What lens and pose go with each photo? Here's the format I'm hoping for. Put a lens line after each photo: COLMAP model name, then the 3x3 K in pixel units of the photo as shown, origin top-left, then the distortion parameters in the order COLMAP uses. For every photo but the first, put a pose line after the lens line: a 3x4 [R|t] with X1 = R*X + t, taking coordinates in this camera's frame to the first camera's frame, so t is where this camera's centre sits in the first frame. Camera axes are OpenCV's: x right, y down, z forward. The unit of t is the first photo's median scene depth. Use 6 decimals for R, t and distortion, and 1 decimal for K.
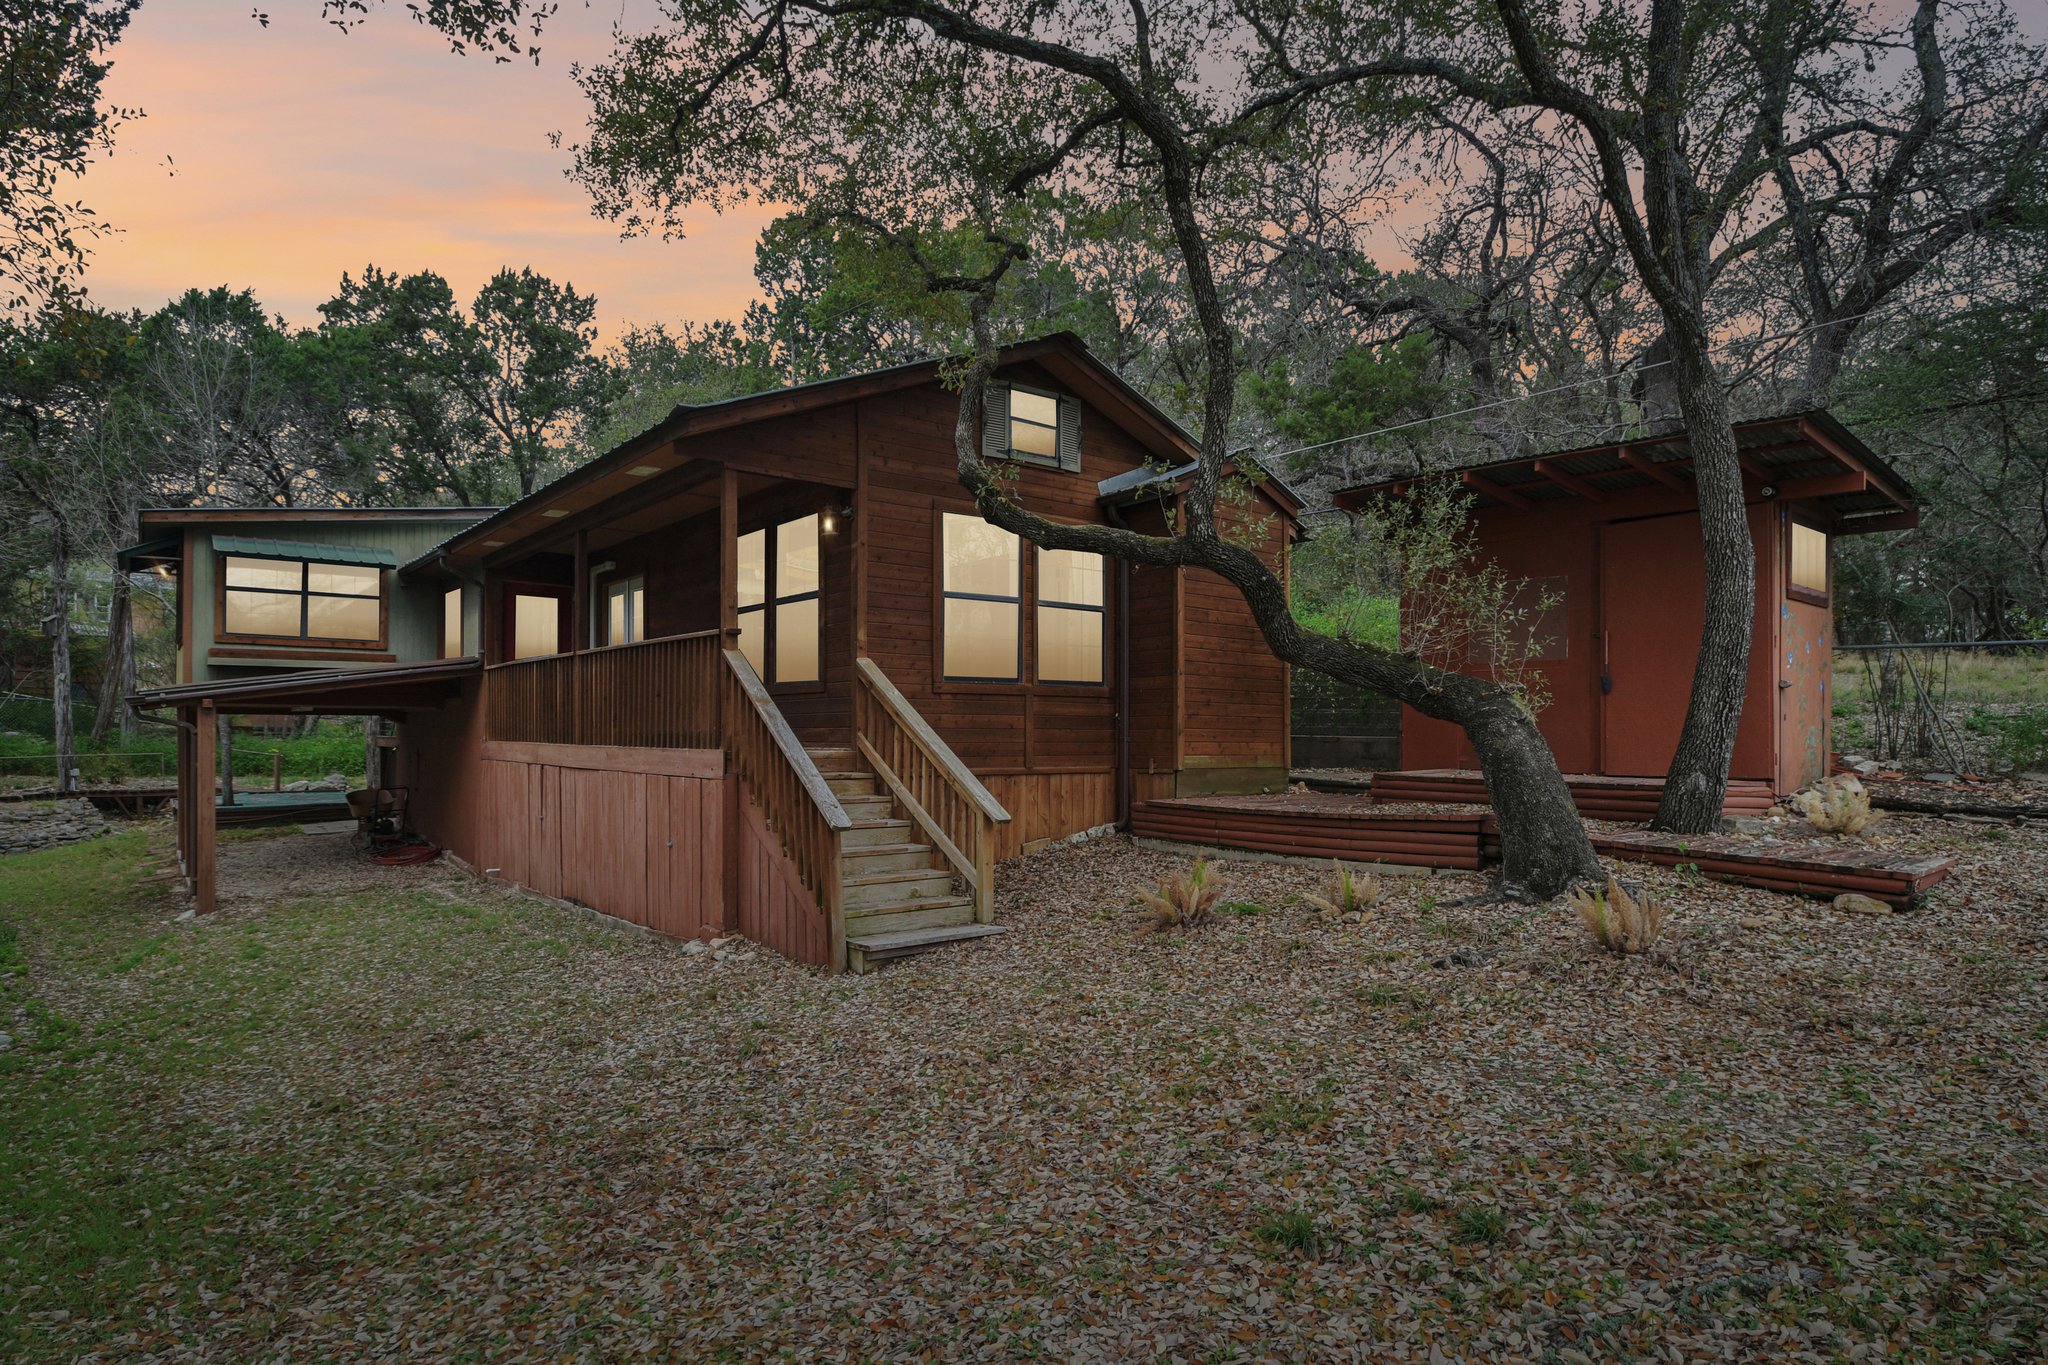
lens RADIAL K [[1093.4, 0, 1065.2], [0, 1093.4, 726.9], [0, 0, 1]] dist [-0.017923, -0.004195]
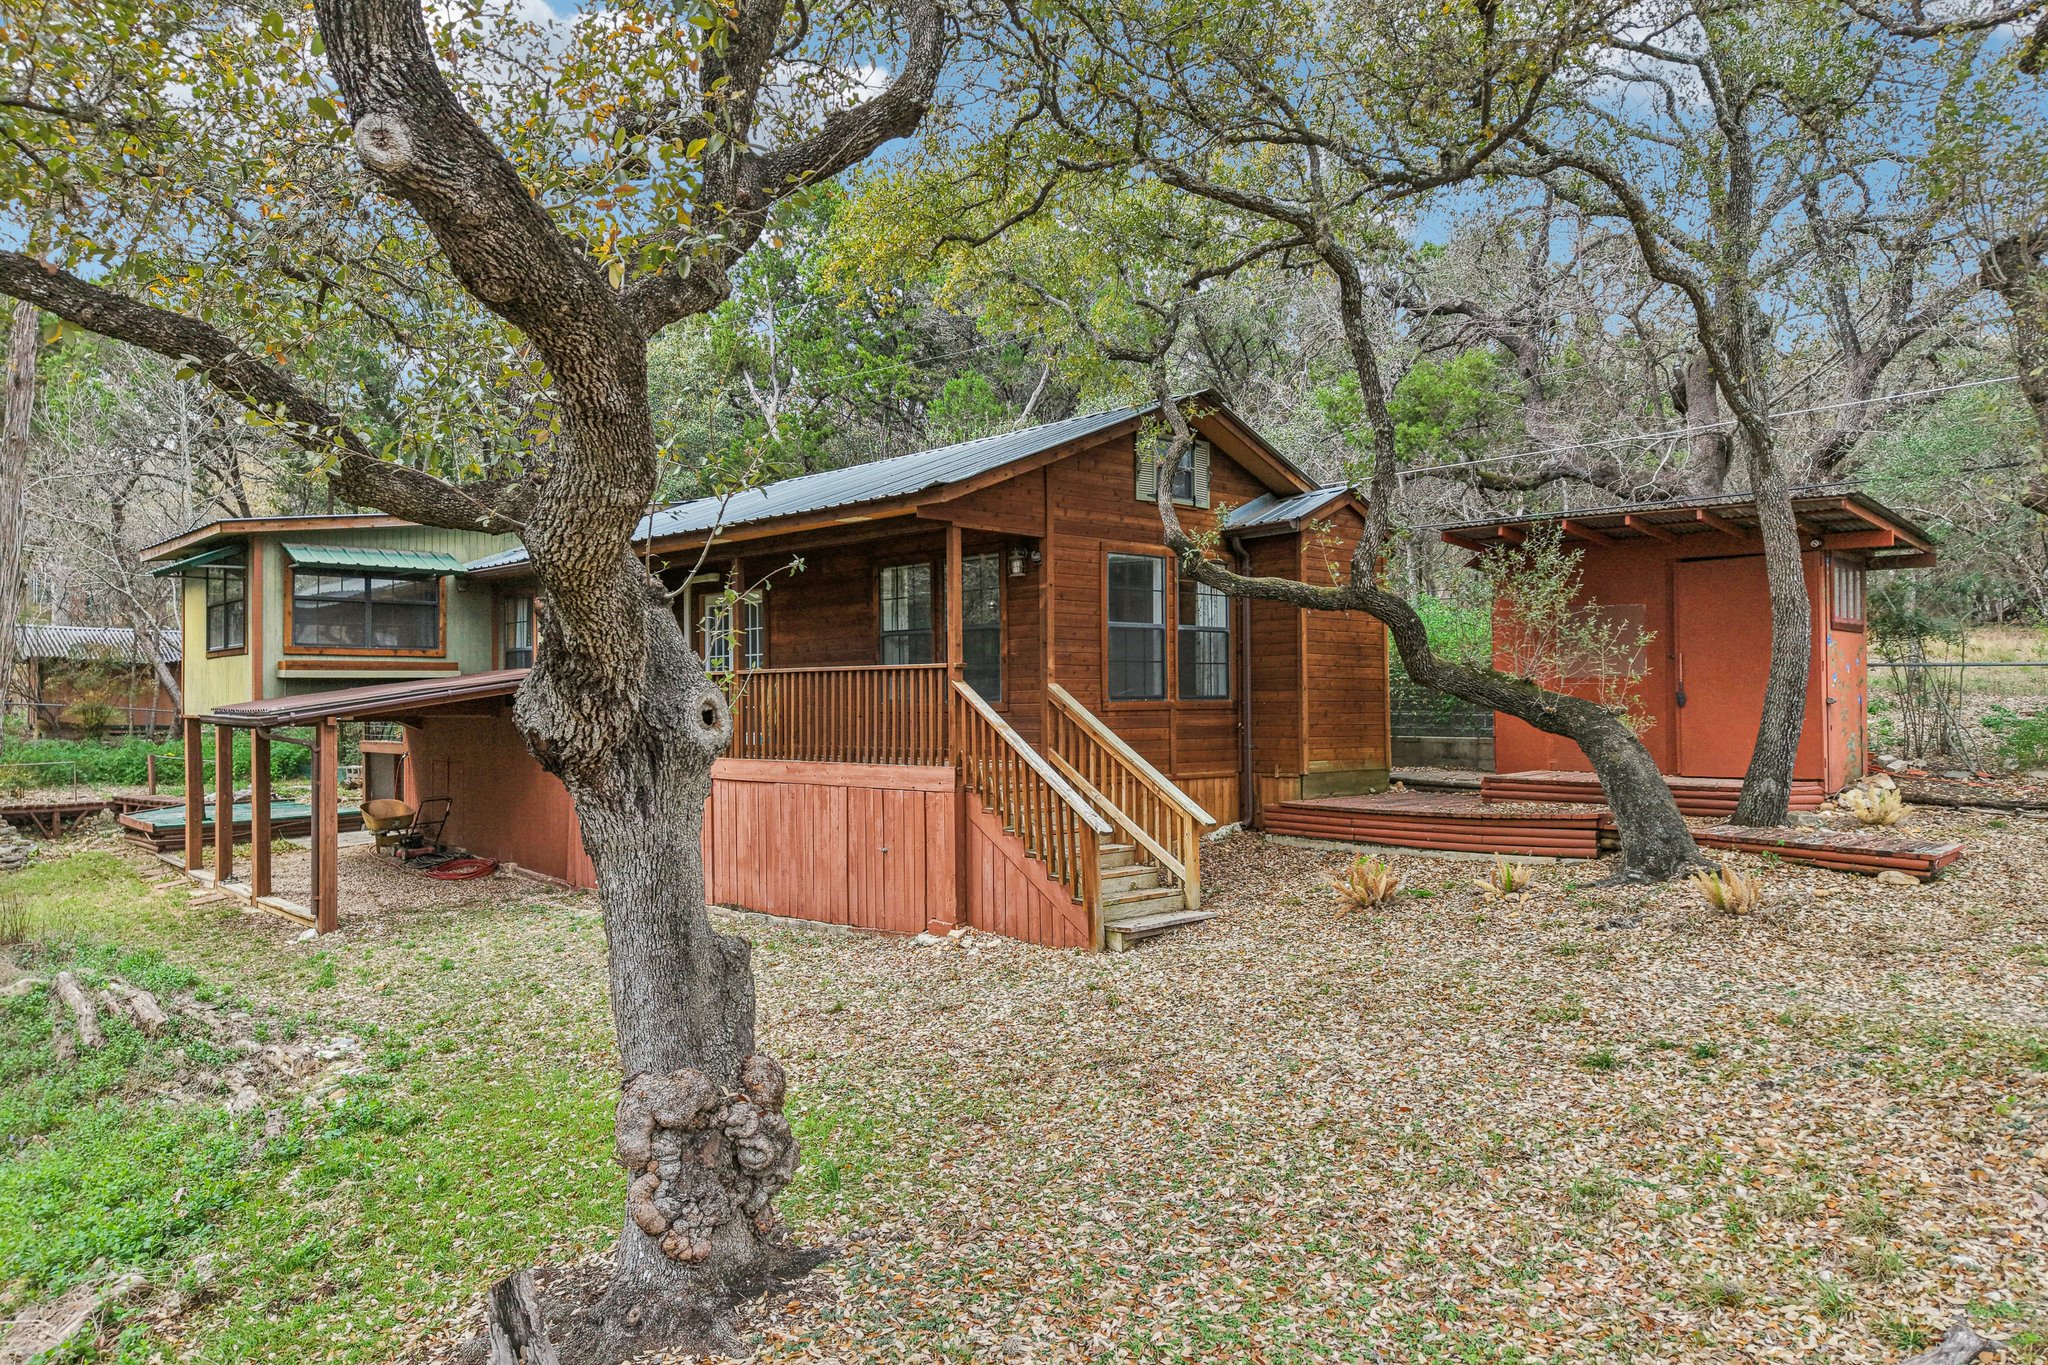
lens RADIAL K [[1370.5, 0, 1020.4], [0, 1370.5, 673.7], [0, 0, 1]] dist [0.026181, -0.033046]
pose [[0.997156, -0.009822, 0.074719, -0.378567], [0.010796, 0.999862, -0.012649, -0.064390], [-0.074585, 0.013420, 0.997124, -0.500290]]
